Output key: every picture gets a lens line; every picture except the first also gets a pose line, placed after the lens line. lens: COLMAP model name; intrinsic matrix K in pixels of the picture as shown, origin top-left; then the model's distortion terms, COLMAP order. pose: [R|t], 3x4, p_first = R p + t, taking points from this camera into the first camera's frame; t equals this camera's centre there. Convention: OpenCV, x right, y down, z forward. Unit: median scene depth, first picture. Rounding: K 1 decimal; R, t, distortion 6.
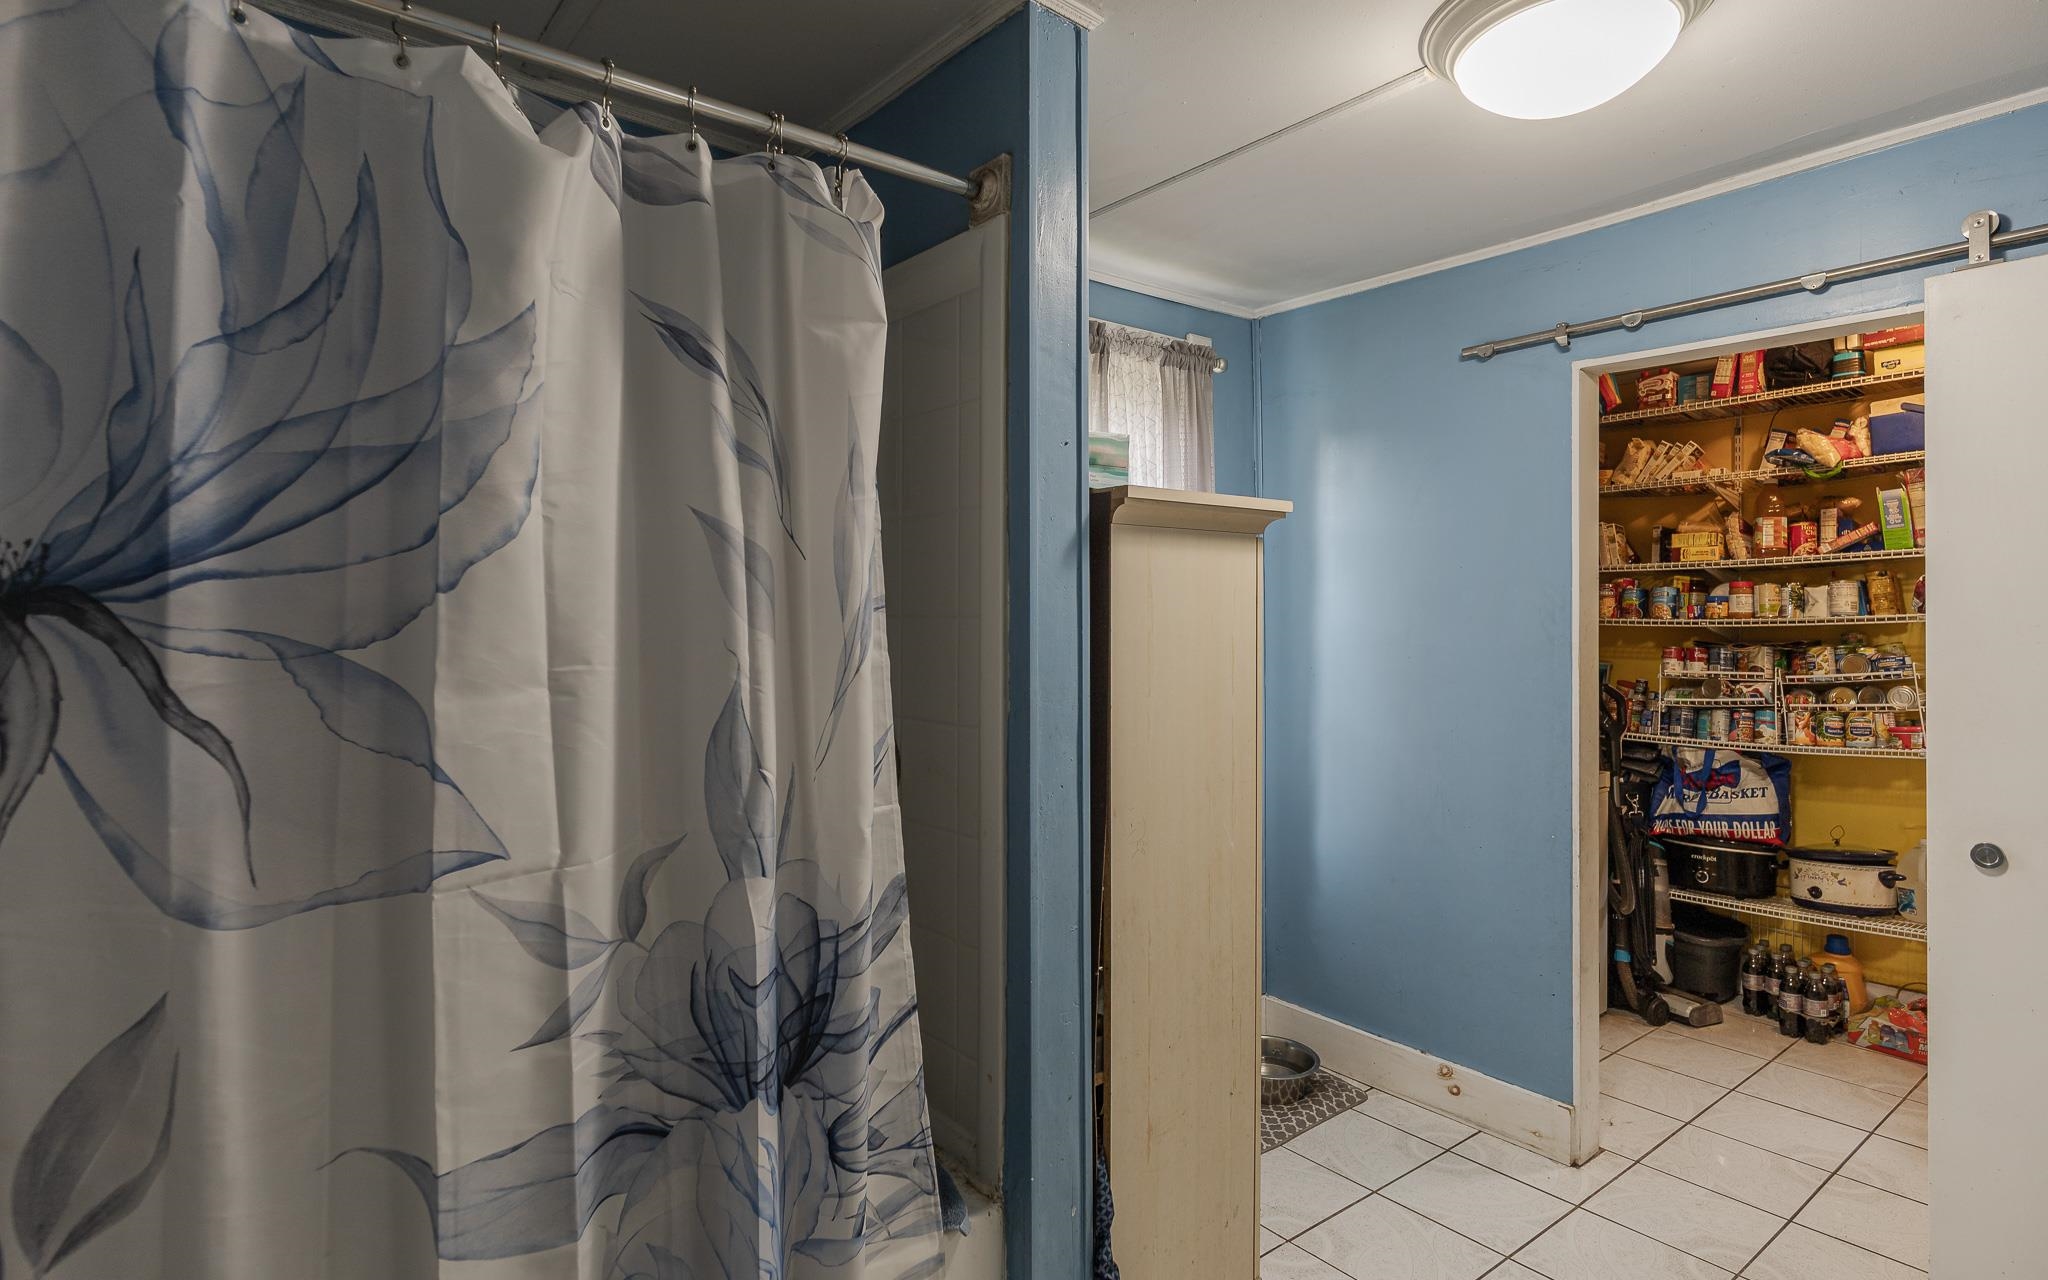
lens RADIAL K [[1067.4, 0, 1015.9], [0, 1067.4, 629.6], [0, 0, 1]] dist [0.004708, -0.002687]
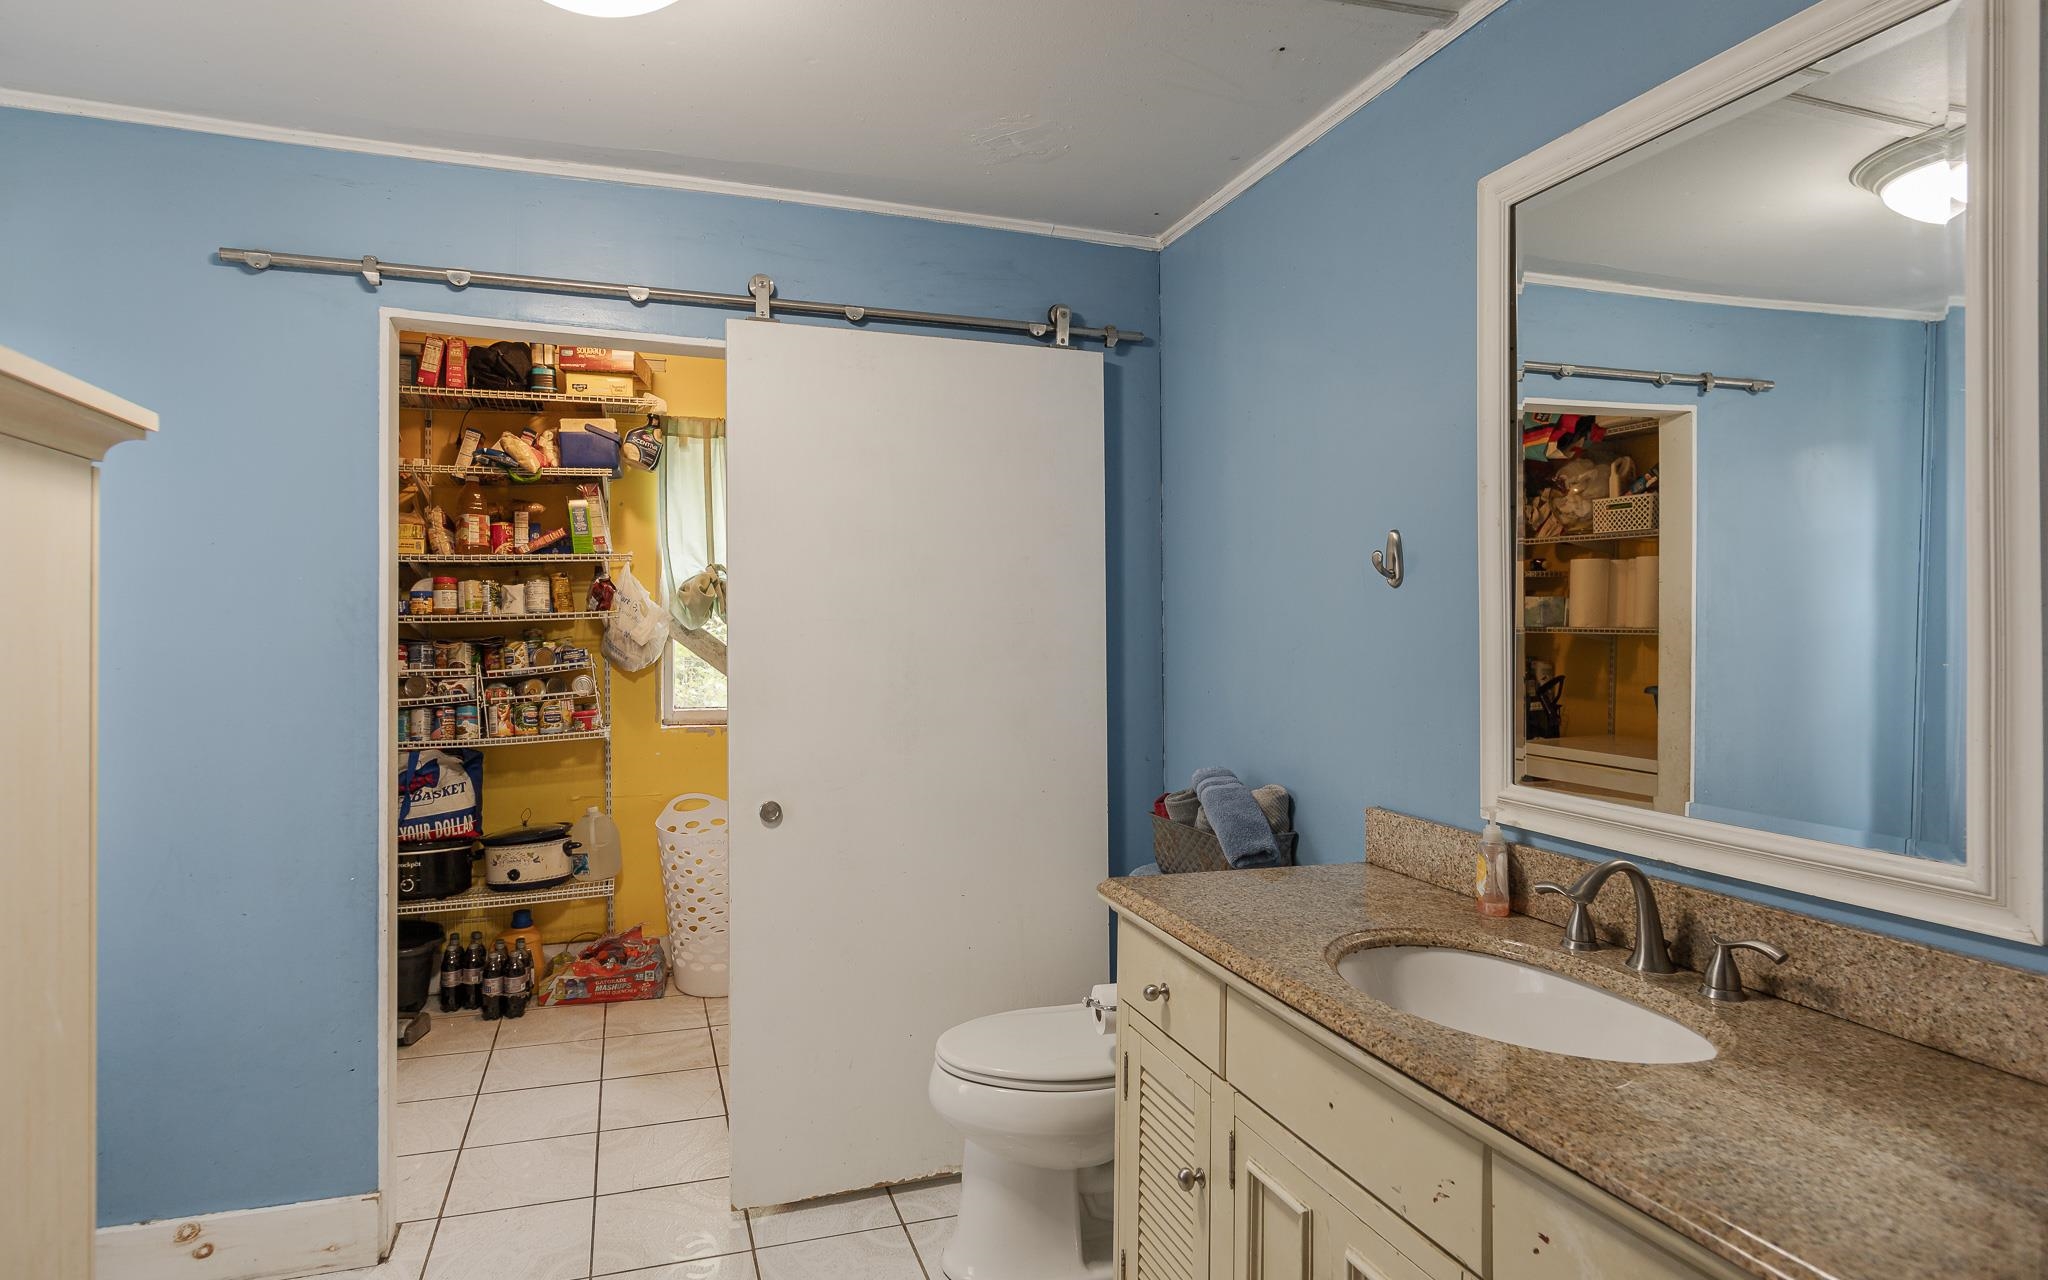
lens RADIAL K [[1067.4, 0, 1015.4], [0, 1067.4, 634.0], [0, 0, 1]] dist [0.004708, -0.002687]
pose [[0.345820, -0.011611, 0.938229, -0.067416], [0.004337, 0.999933, 0.010776, -0.000899], [-0.938291, 0.000343, 0.345847, 0.174411]]
